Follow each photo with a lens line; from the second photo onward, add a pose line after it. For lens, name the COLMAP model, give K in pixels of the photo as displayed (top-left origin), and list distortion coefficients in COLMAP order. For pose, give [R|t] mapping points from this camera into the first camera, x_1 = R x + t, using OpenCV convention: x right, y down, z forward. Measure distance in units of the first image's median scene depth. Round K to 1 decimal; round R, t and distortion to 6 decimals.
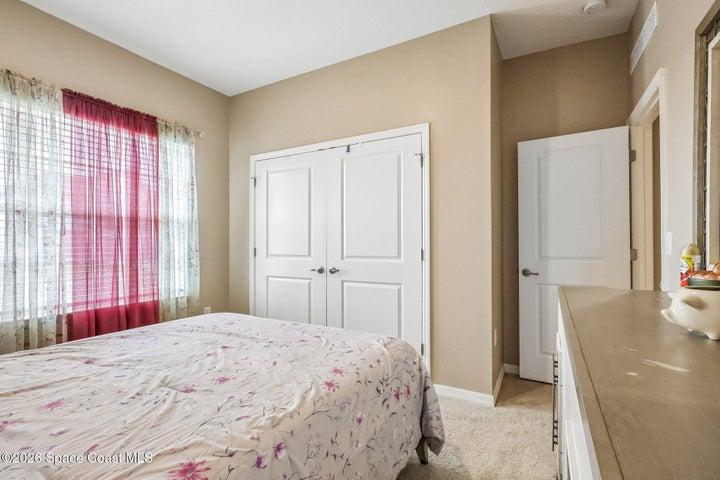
lens RADIAL K [[334.8, 0, 360.9], [0, 334.8, 243.2], [0, 0, 1]] dist [-0.009572, 0.000324]
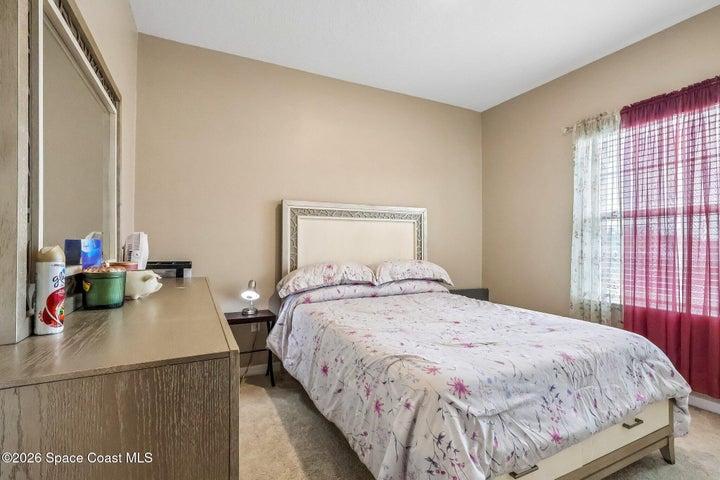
lens RADIAL K [[334.8, 0, 362.1], [0, 334.8, 243.4], [0, 0, 1]] dist [-0.009572, 0.000324]
pose [[-0.586589, -0.002730, -0.809880, 0.524041], [0.002040, 0.999986, -0.004849, 0.005340], [0.809882, -0.004496, -0.586575, 0.882635]]
